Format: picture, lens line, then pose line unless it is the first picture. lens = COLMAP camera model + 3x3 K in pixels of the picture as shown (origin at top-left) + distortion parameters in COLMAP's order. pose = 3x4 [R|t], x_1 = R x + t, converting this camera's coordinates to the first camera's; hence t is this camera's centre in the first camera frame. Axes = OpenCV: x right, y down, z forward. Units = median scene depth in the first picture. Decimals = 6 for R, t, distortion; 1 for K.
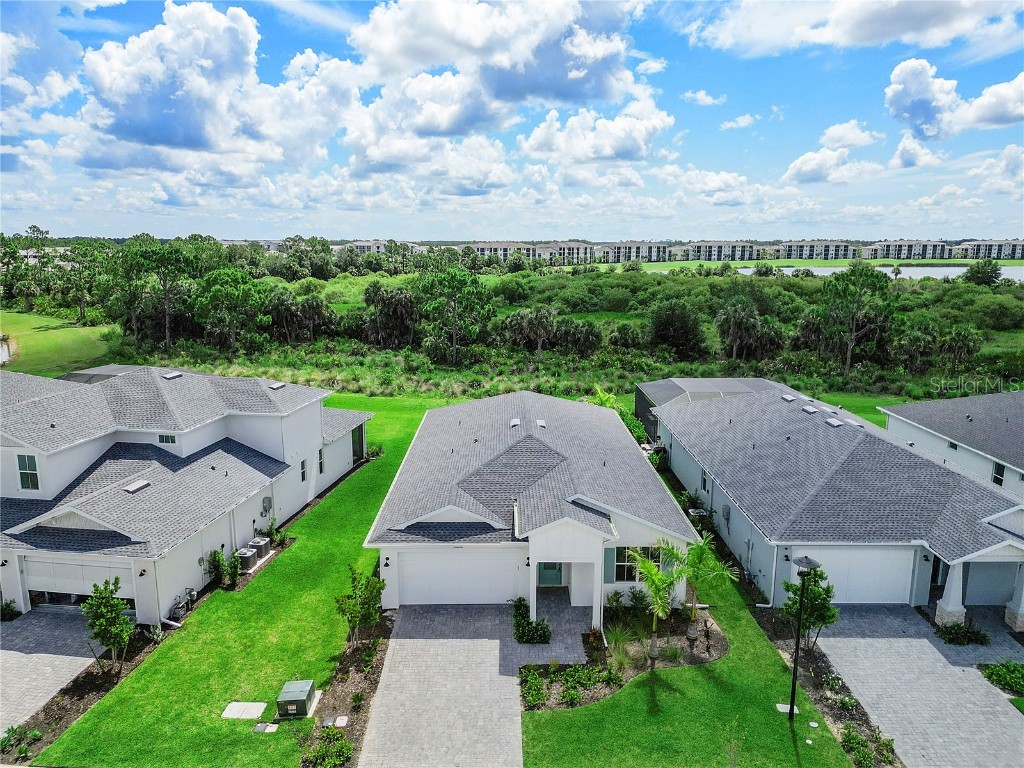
lens RADIAL K [[732.9, 0, 509.4], [0, 732.9, 383.5], [0, 0, 1]] dist [0.072935, -0.069533]
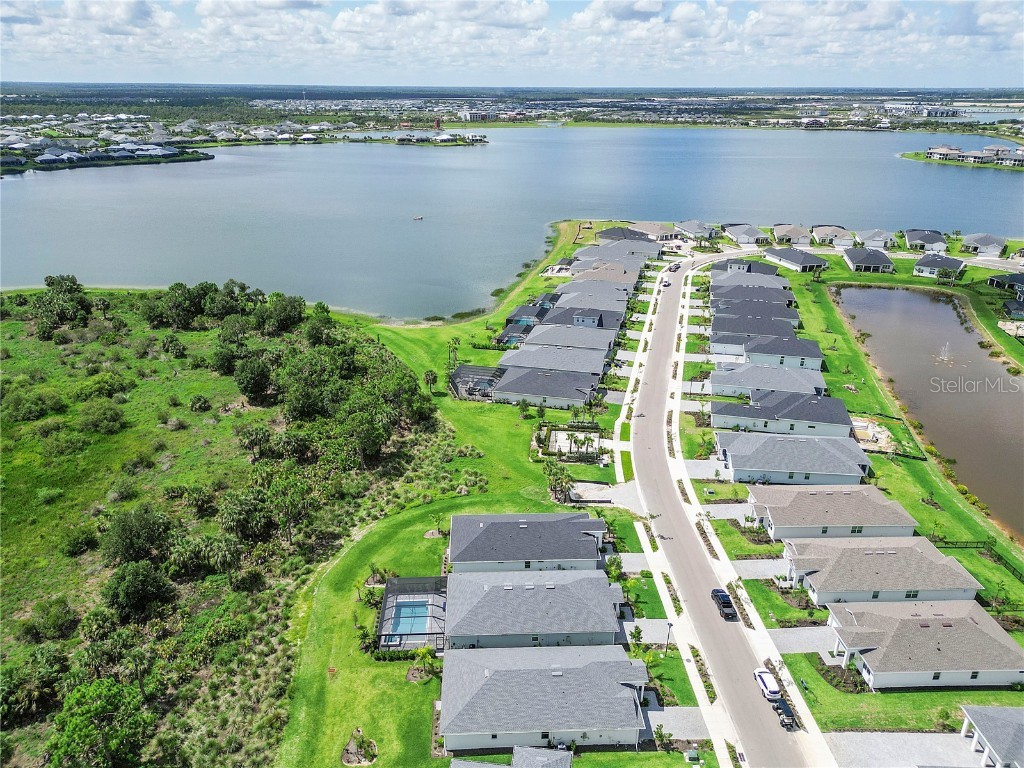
lens RADIAL K [[732.9, 0, 511.0], [0, 732.9, 383.5], [0, 0, 1]] dist [0.072935, -0.069533]
pose [[-0.040479, -0.377776, 0.925012, -1.651963], [0.186458, 0.906652, 0.378437, -1.548549], [-0.981629, 0.187795, 0.033739, 0.805425]]
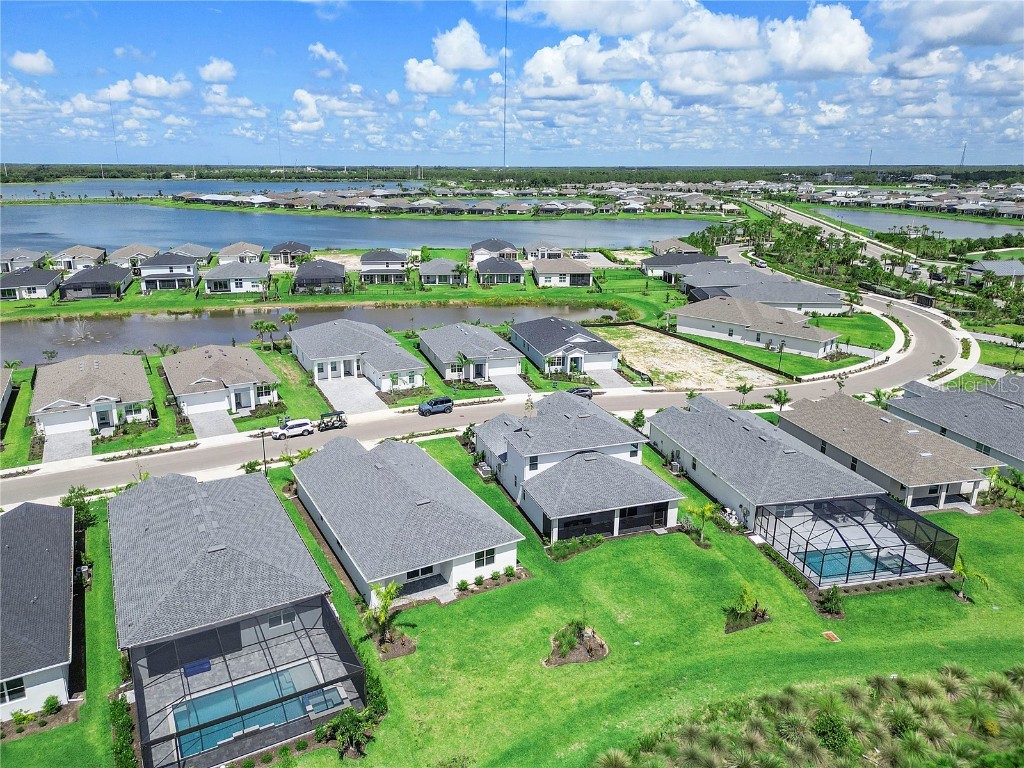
lens RADIAL K [[732.9, 0, 503.1], [0, 732.9, 389.4], [0, 0, 1]] dist [0.072935, -0.069533]
pose [[-0.878253, 0.134868, -0.458784, 0.525093], [-0.098288, 0.888009, 0.449199, -0.842070], [0.467987, 0.439604, -0.766640, 2.199460]]
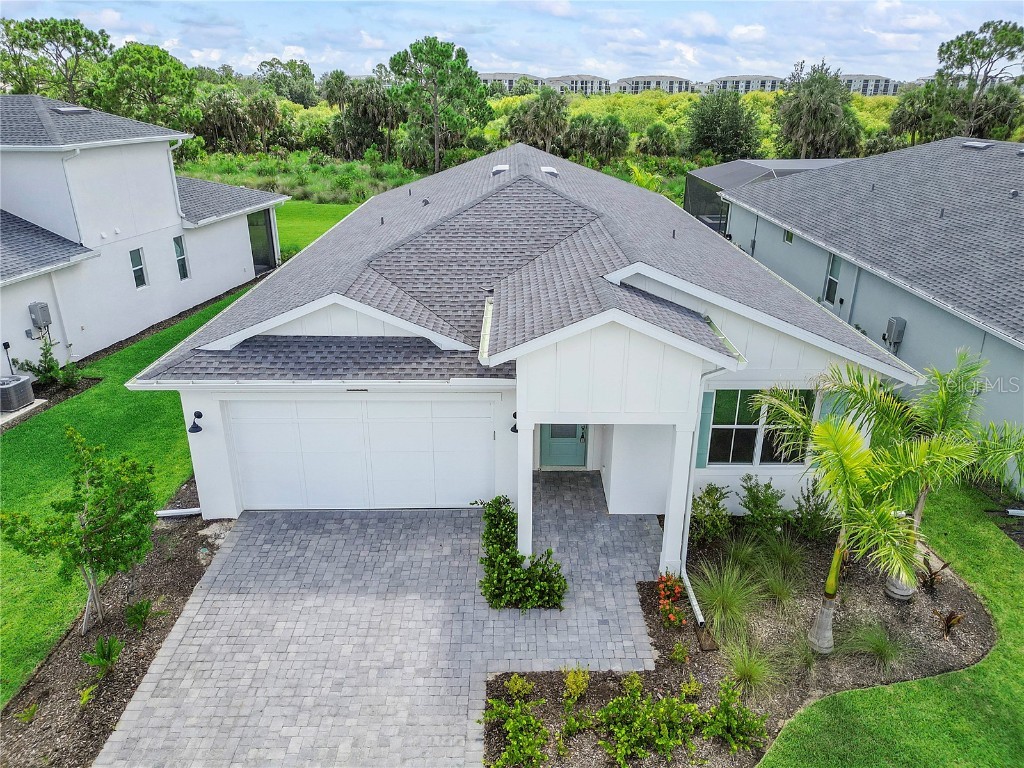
lens RADIAL K [[732.9, 0, 512.6], [0, 732.9, 380.2], [0, 0, 1]] dist [0.072935, -0.069533]
pose [[0.999983, 0.001505, -0.005670, 0.018169], [-0.000444, 0.983201, 0.182523, 0.095924], [0.005850, -0.182517, 0.983185, 0.400125]]
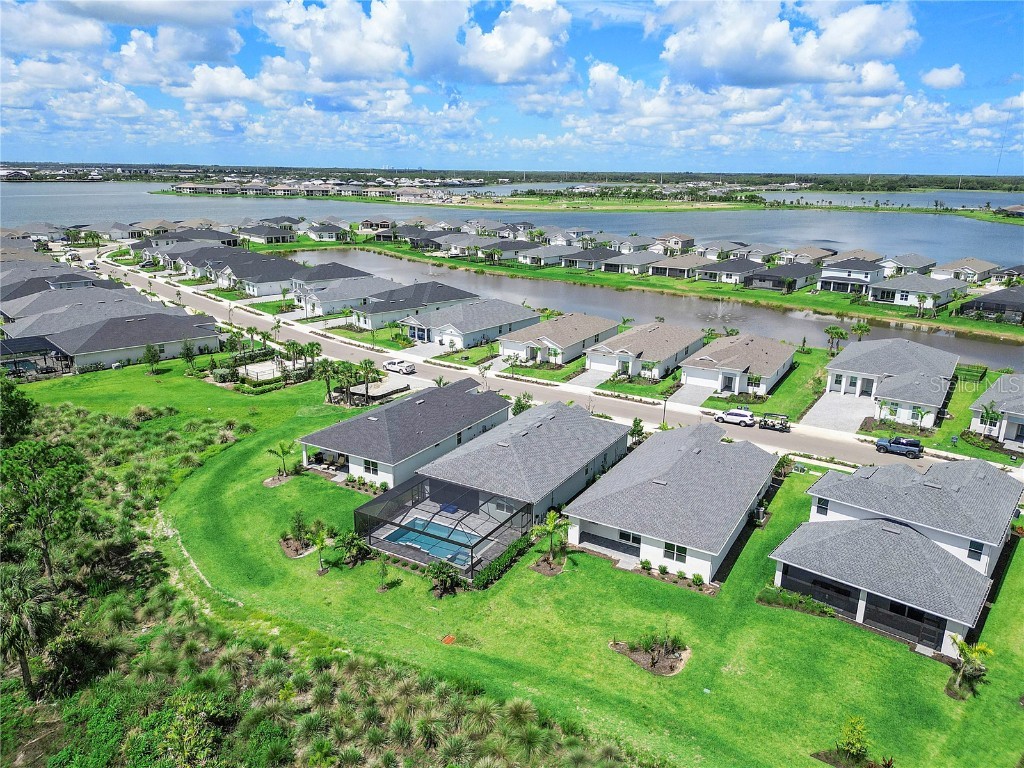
lens RADIAL K [[732.9, 0, 513.0], [0, 732.9, 380.9], [0, 0, 1]] dist [0.072935, -0.069533]
pose [[-0.856062, -0.155110, 0.493051, -0.441373], [0.087193, 0.896902, 0.433549, -0.868658], [-0.509466, 0.414135, -0.754279, 2.351659]]
